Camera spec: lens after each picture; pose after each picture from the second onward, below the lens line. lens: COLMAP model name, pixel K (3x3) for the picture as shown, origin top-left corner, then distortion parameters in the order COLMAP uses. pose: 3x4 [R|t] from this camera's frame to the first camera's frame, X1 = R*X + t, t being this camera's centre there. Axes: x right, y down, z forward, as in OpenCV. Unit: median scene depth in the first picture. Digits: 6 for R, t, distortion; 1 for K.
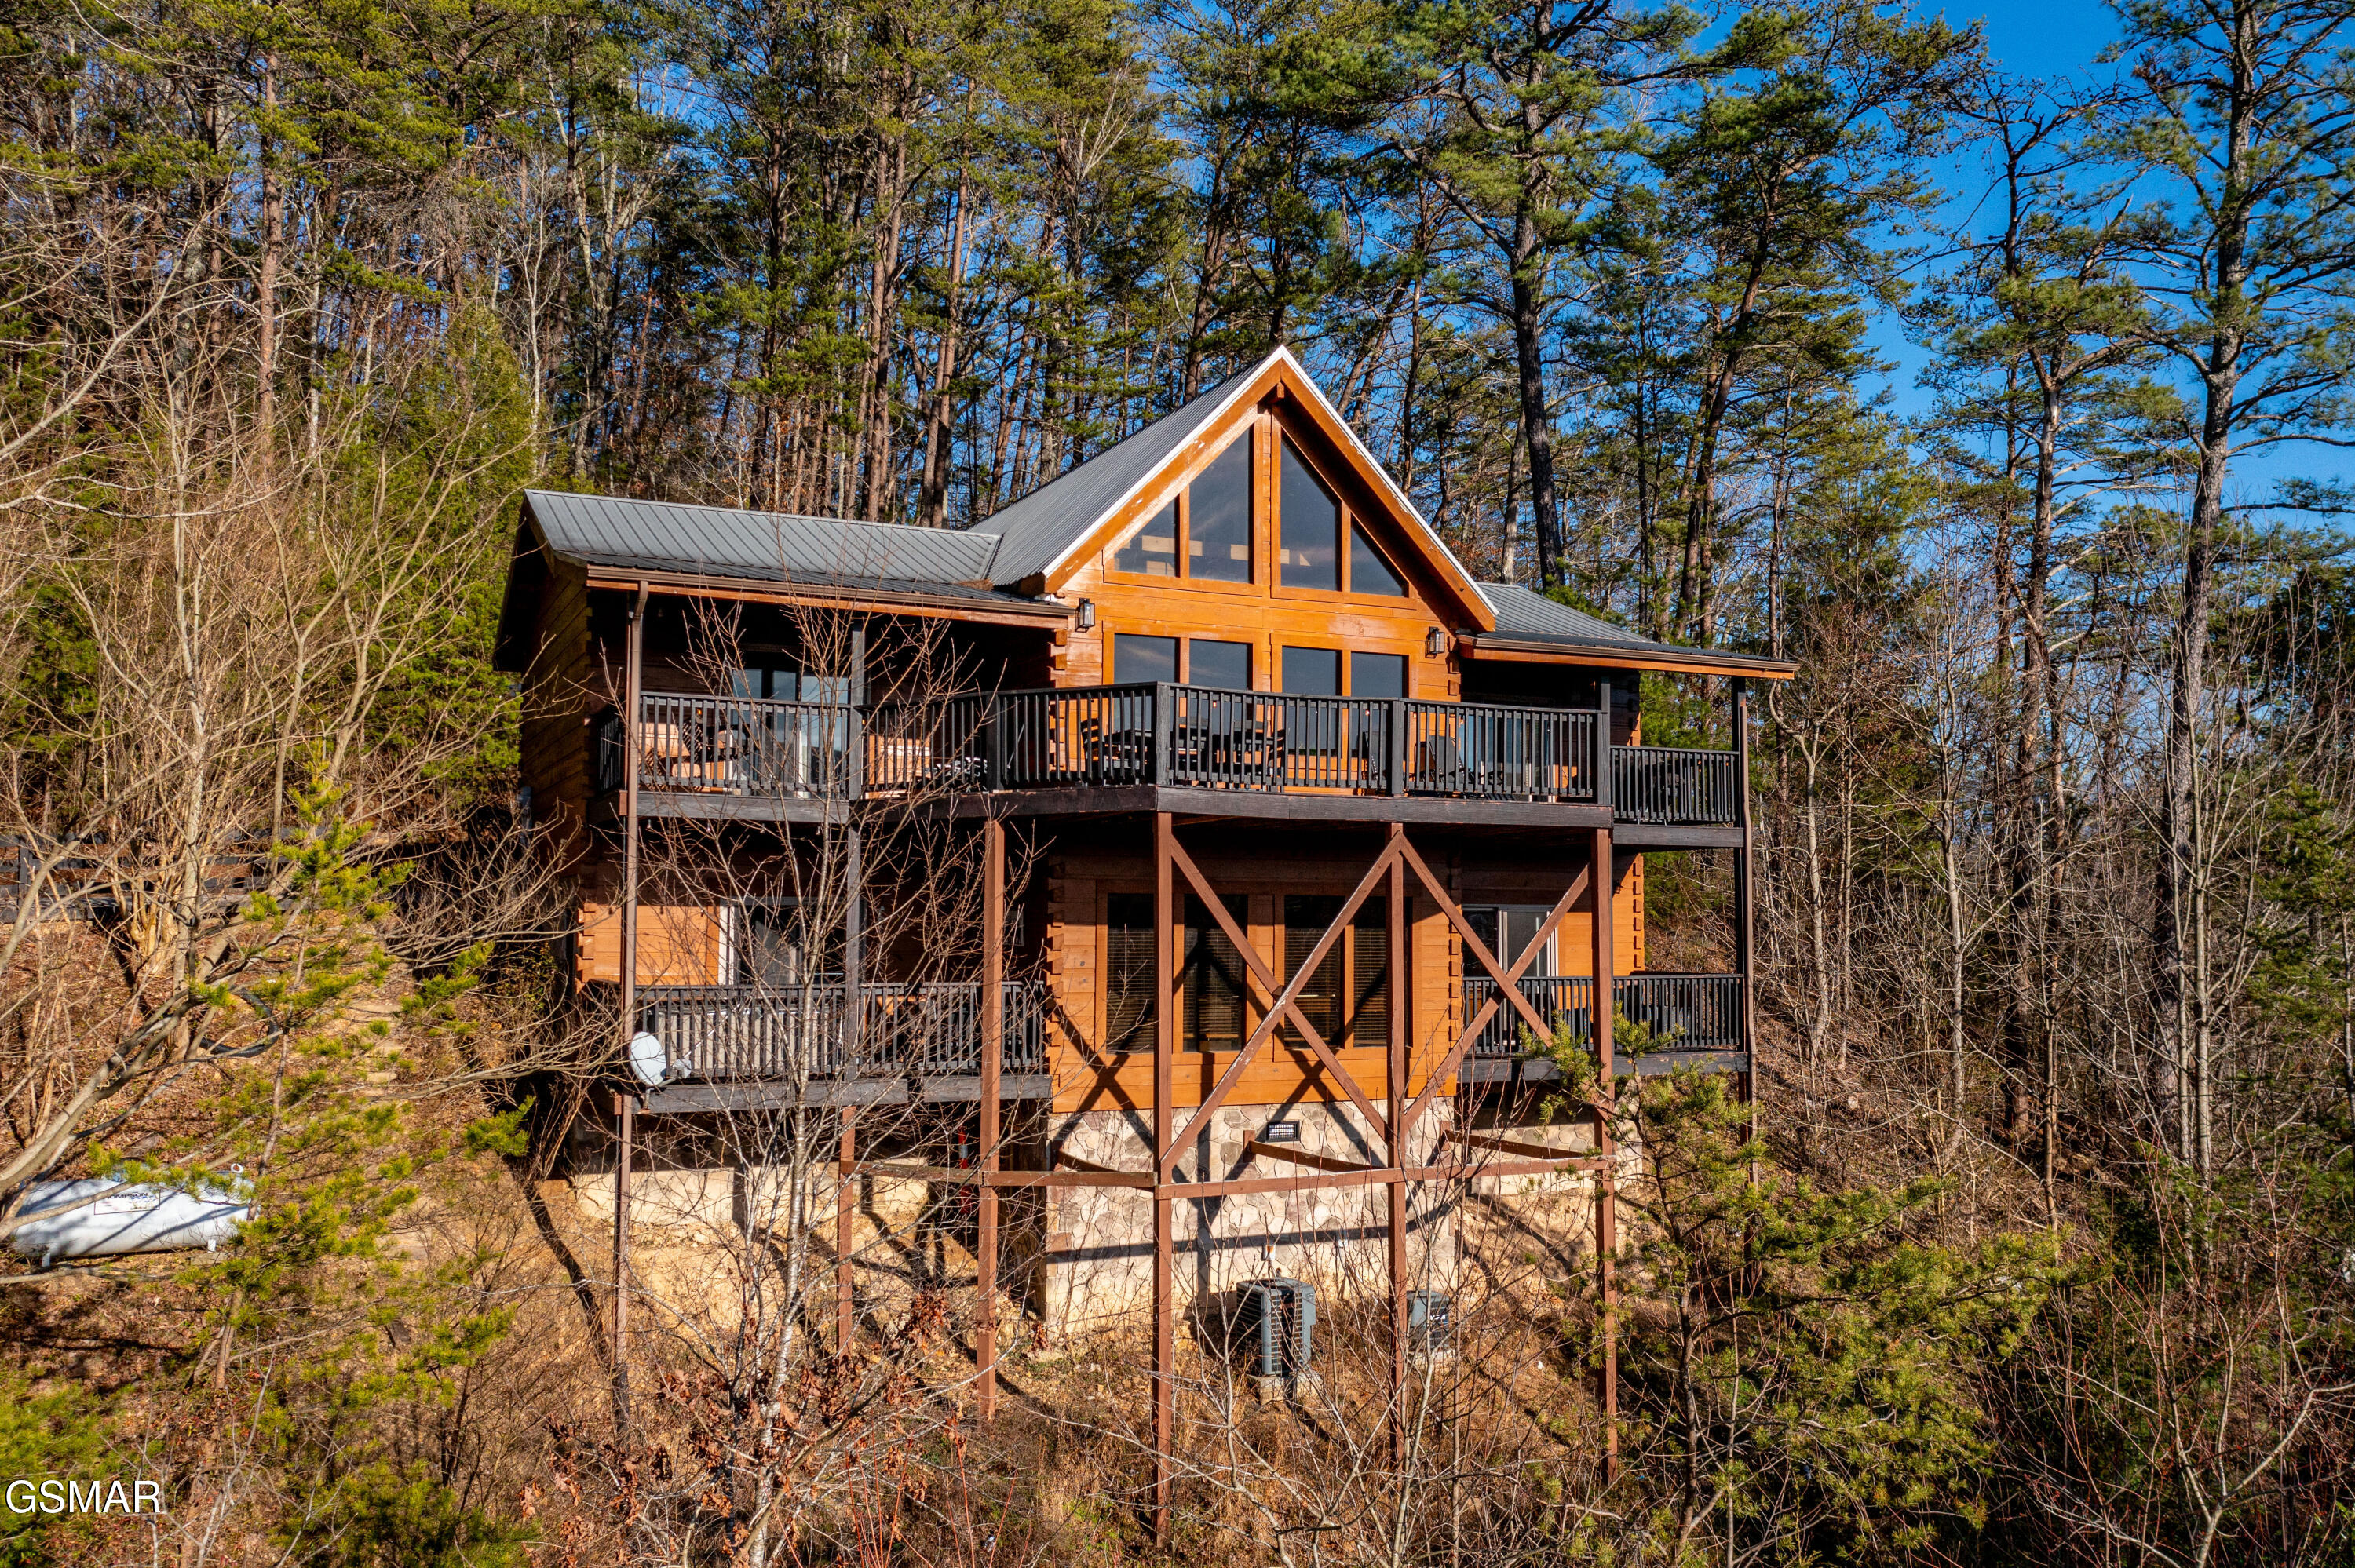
lens RADIAL K [[1888.5, 0, 1174.6], [0, 1888.5, 769.3], [0, 0, 1]] dist [-0.000054, 0.012061]
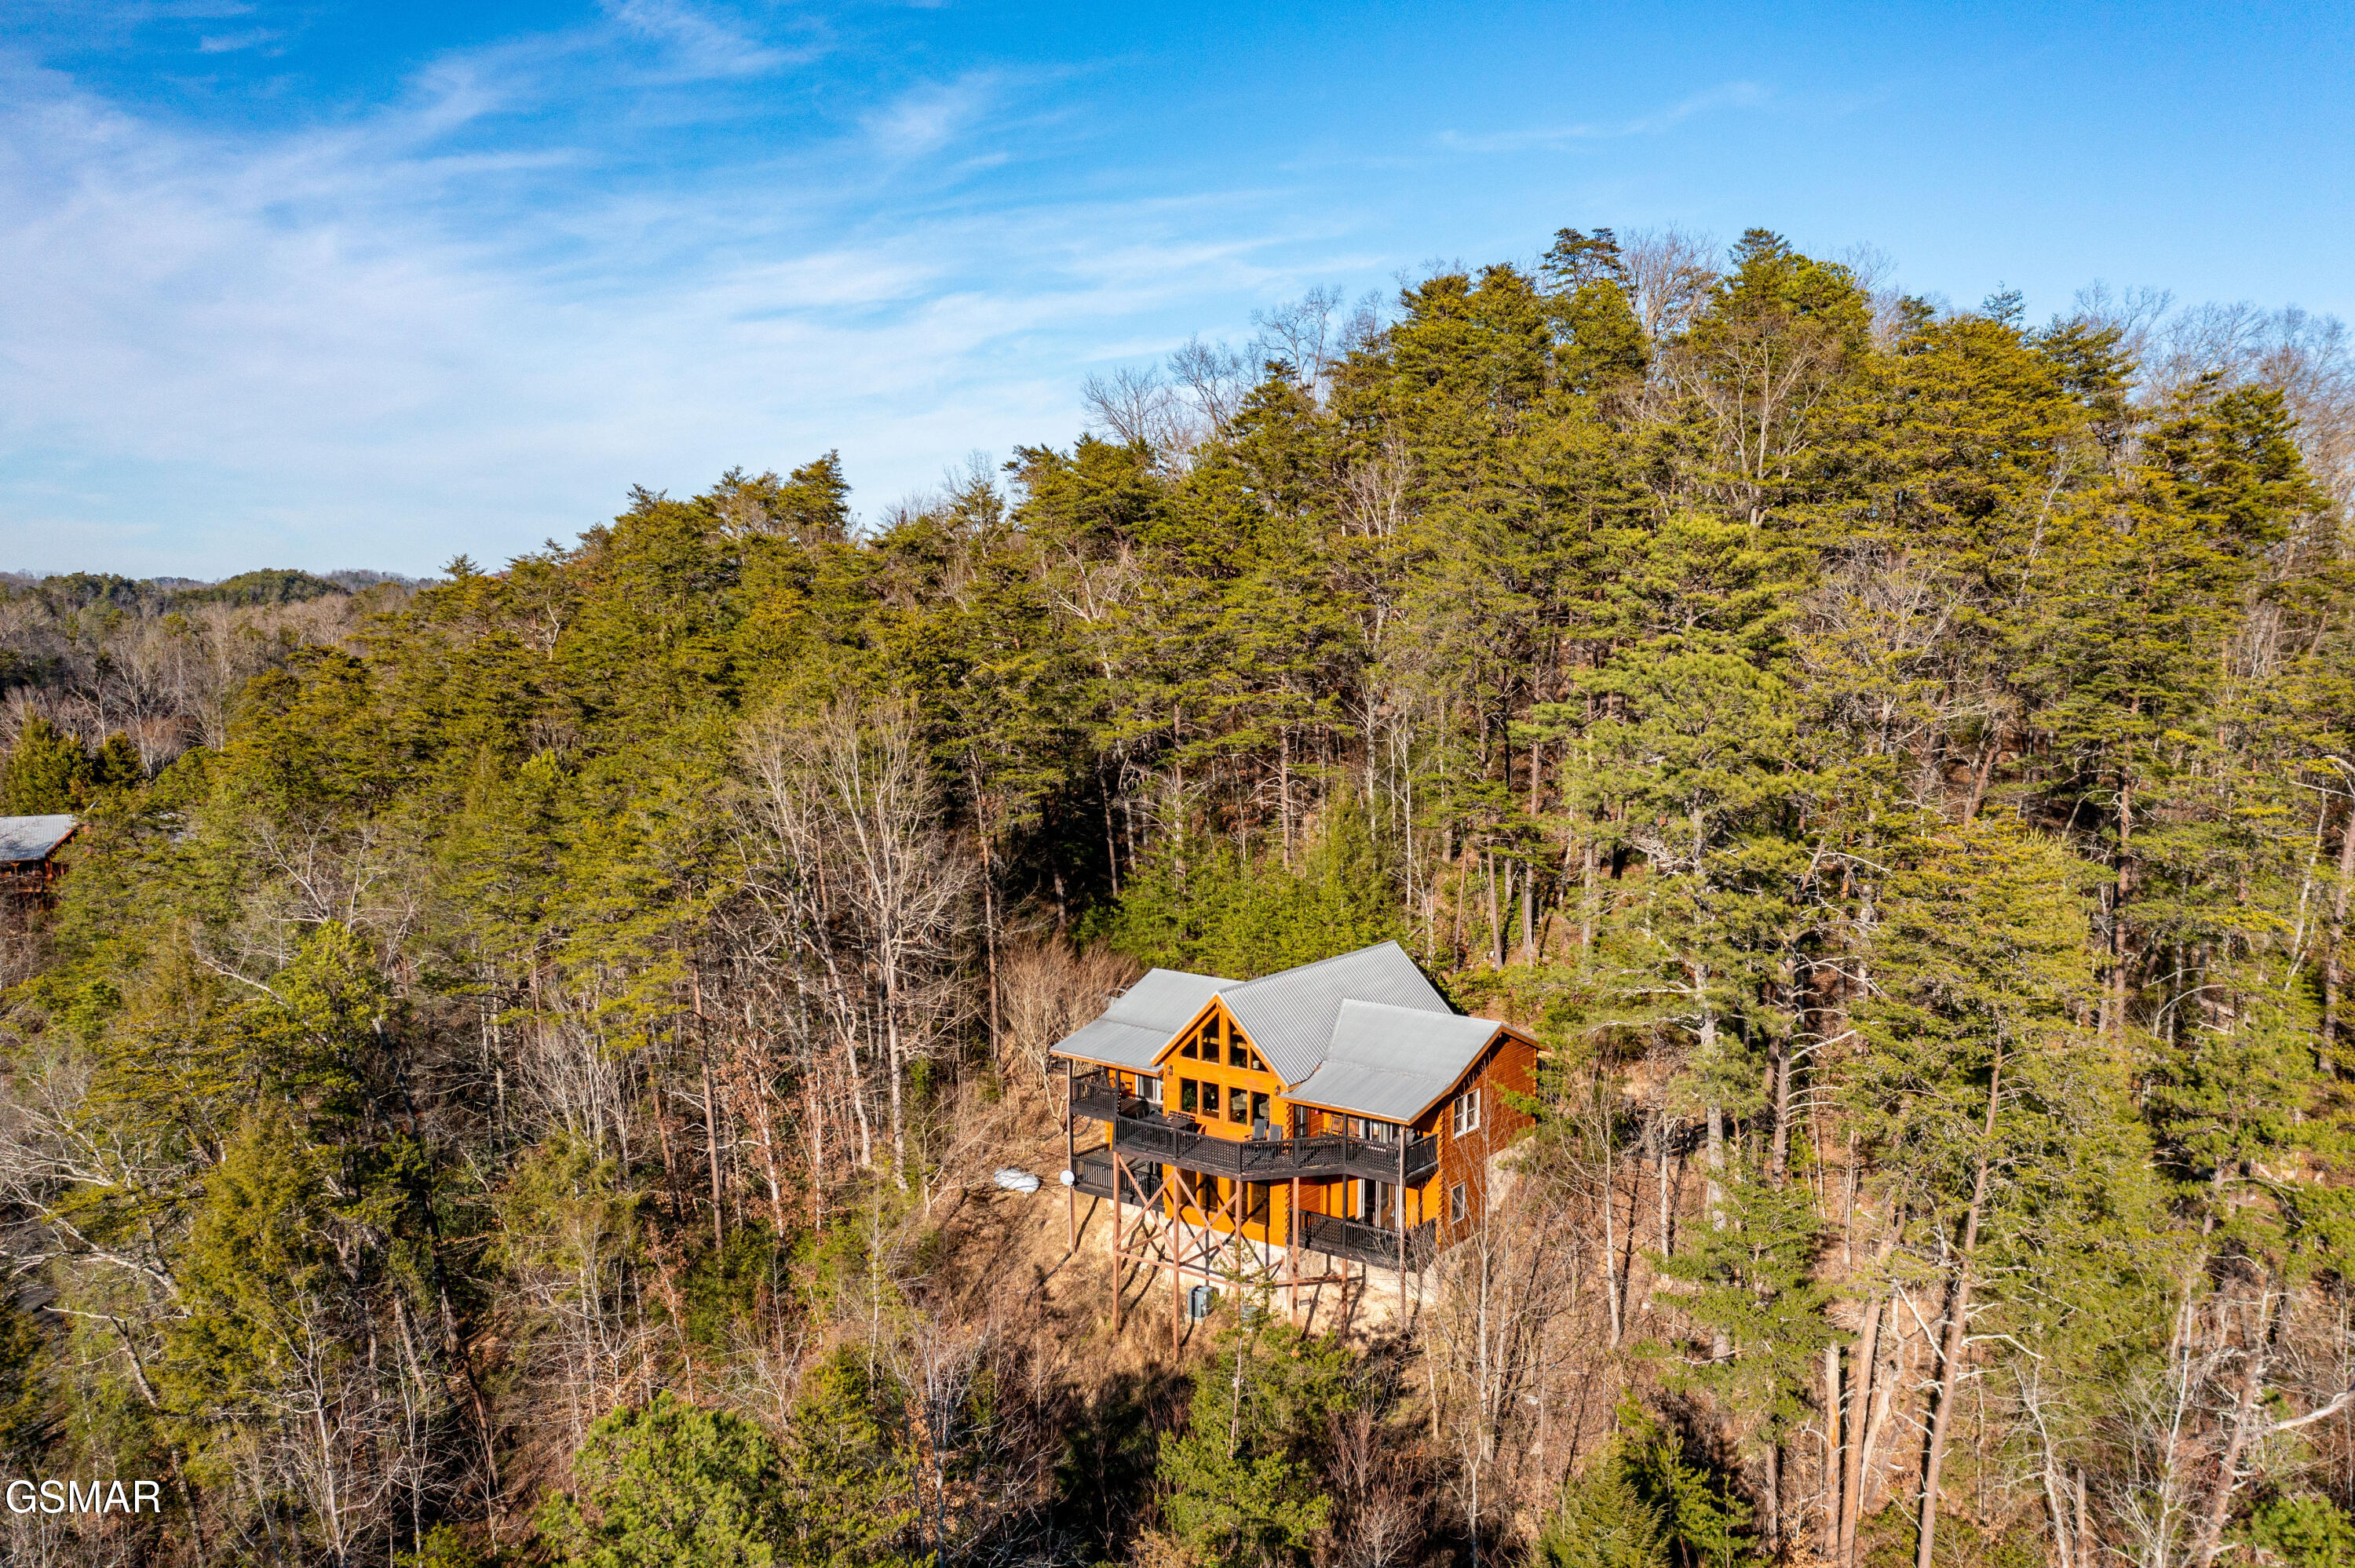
lens RADIAL K [[1888.5, 0, 1182.5], [0, 1888.5, 768.8], [0, 0, 1]] dist [-0.000054, 0.012061]
pose [[0.464589, 0.077566, -0.882123, 2.599652], [0.069840, 0.989844, 0.123820, -0.929979], [0.882768, -0.119133, 0.454454, -0.351475]]
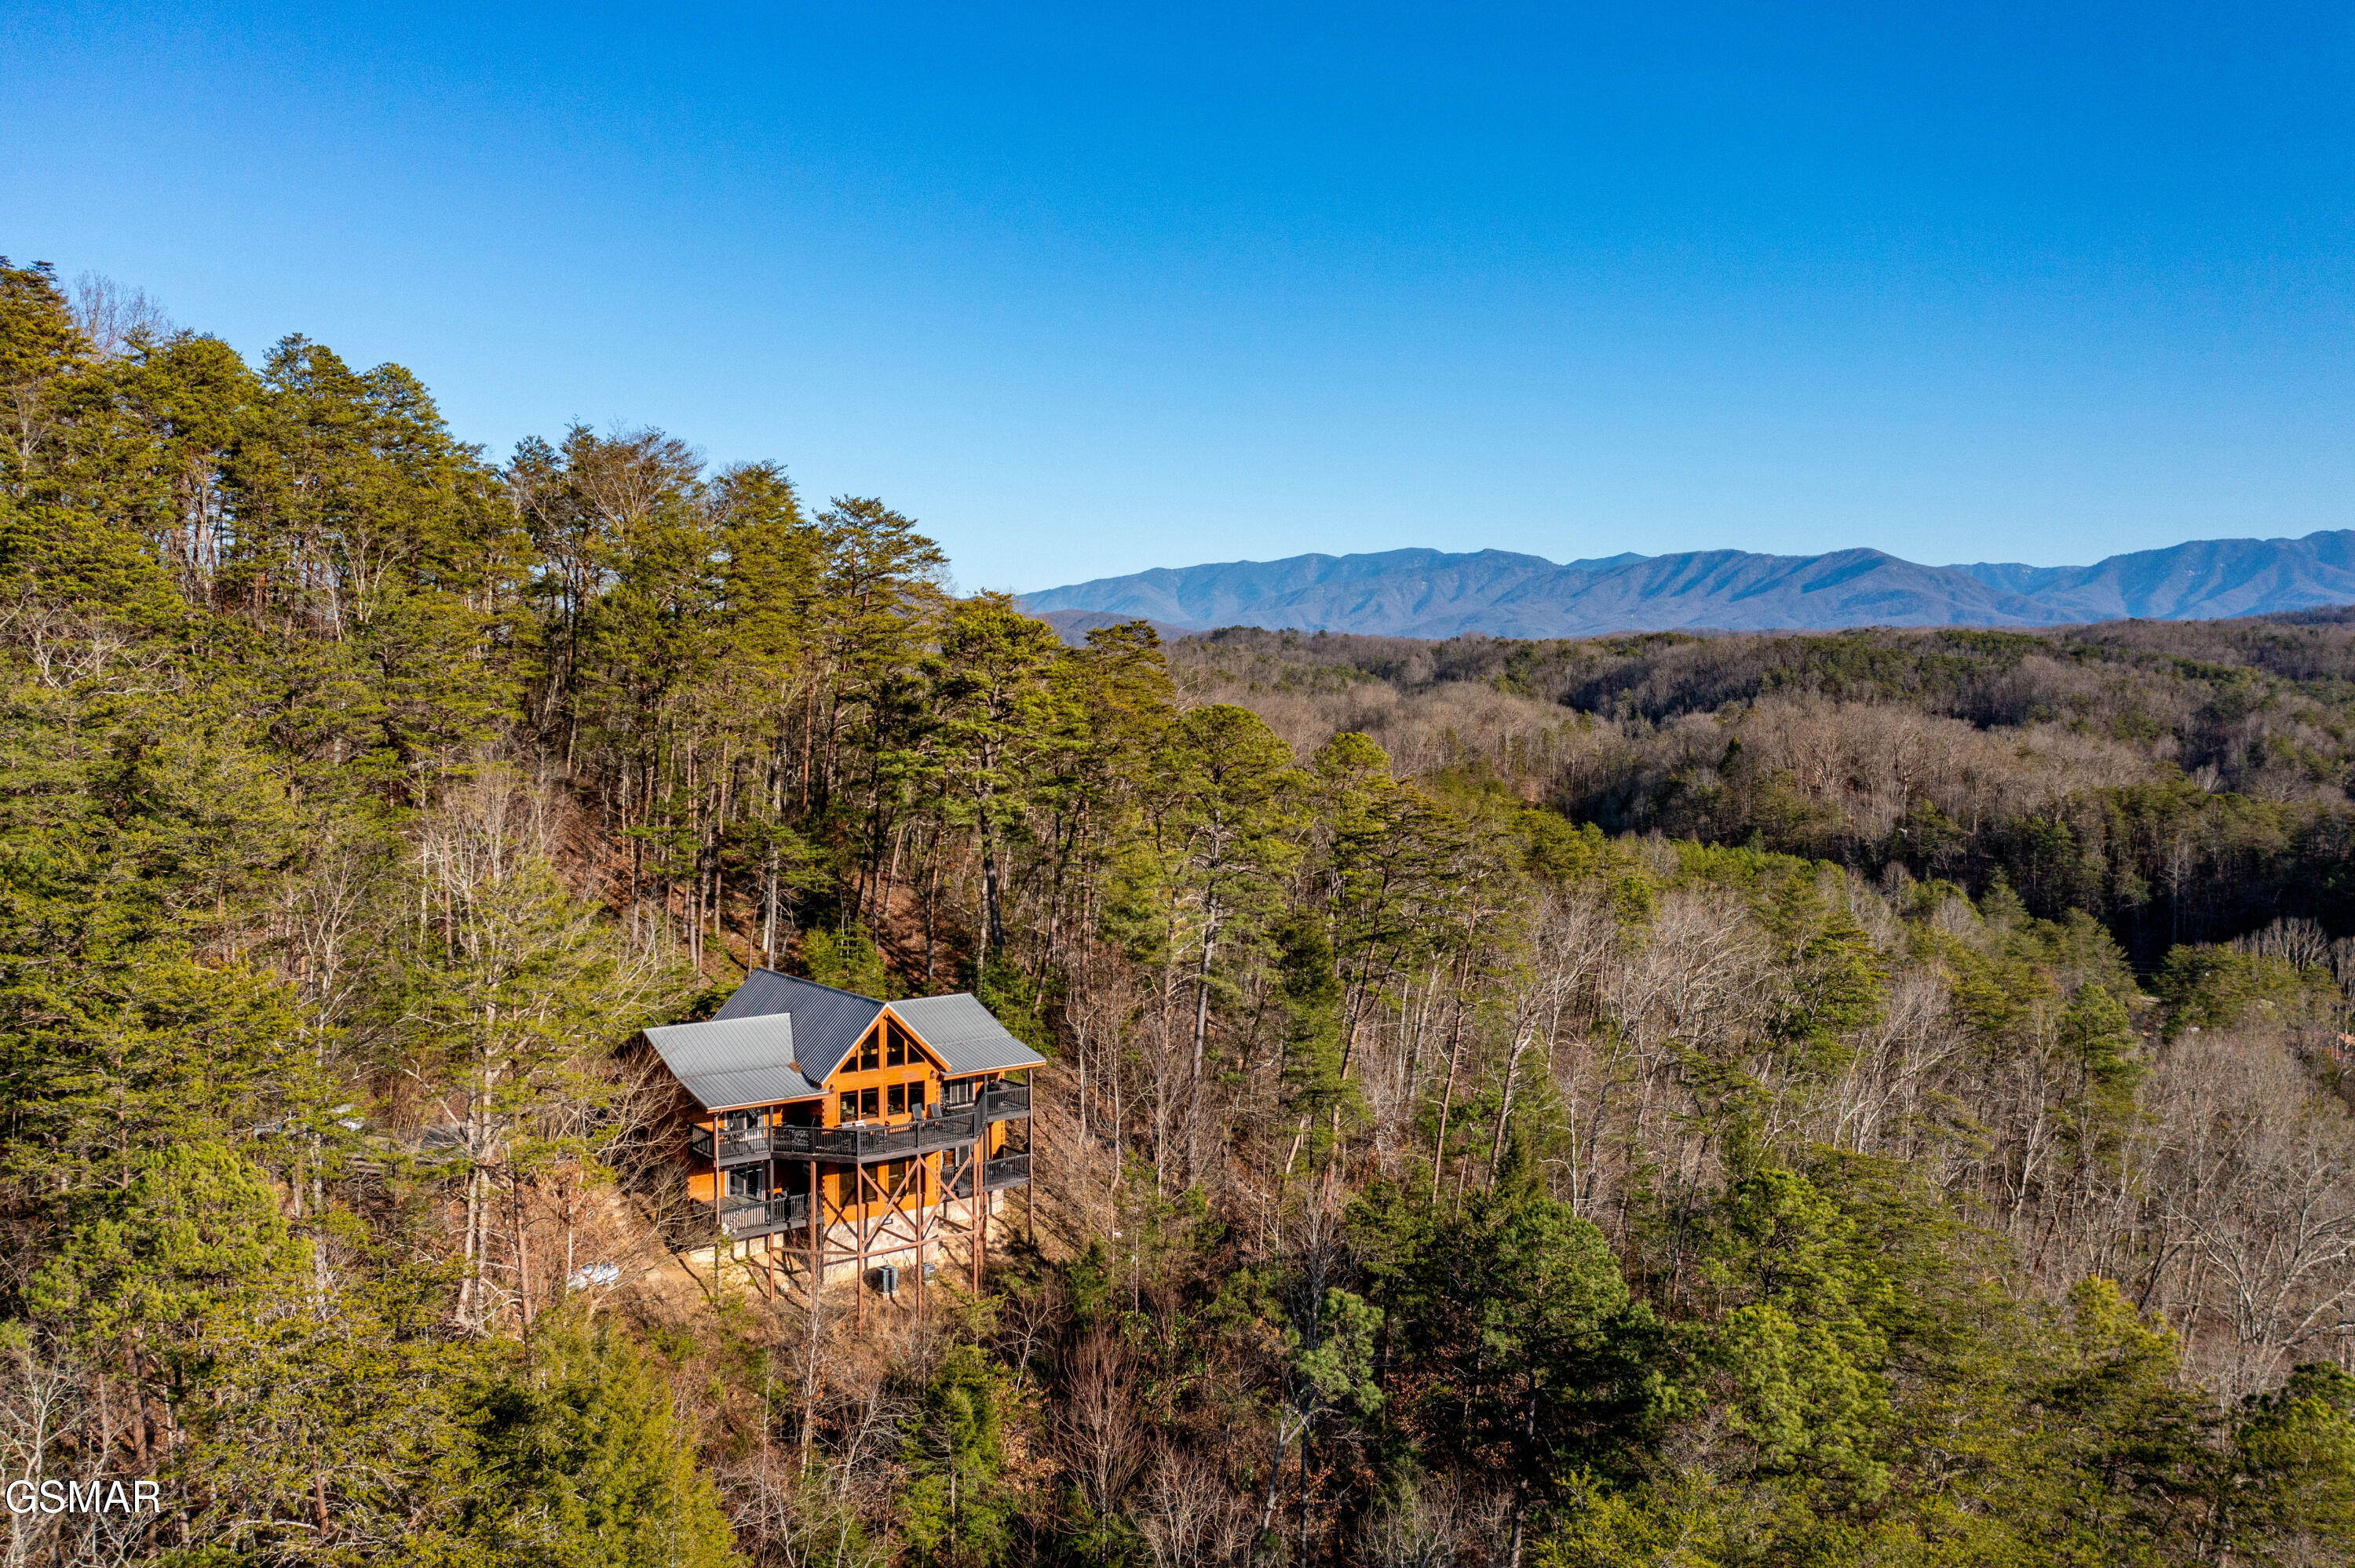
lens RADIAL K [[1888.5, 0, 1175.5], [0, 1888.5, 790.0], [0, 0, 1]] dist [-0.000054, 0.012061]
pose [[0.975364, -0.013248, 0.220204, -0.181761], [-0.016665, 0.990918, 0.133432, -1.067528], [-0.219972, -0.133815, 0.966285, -2.372709]]
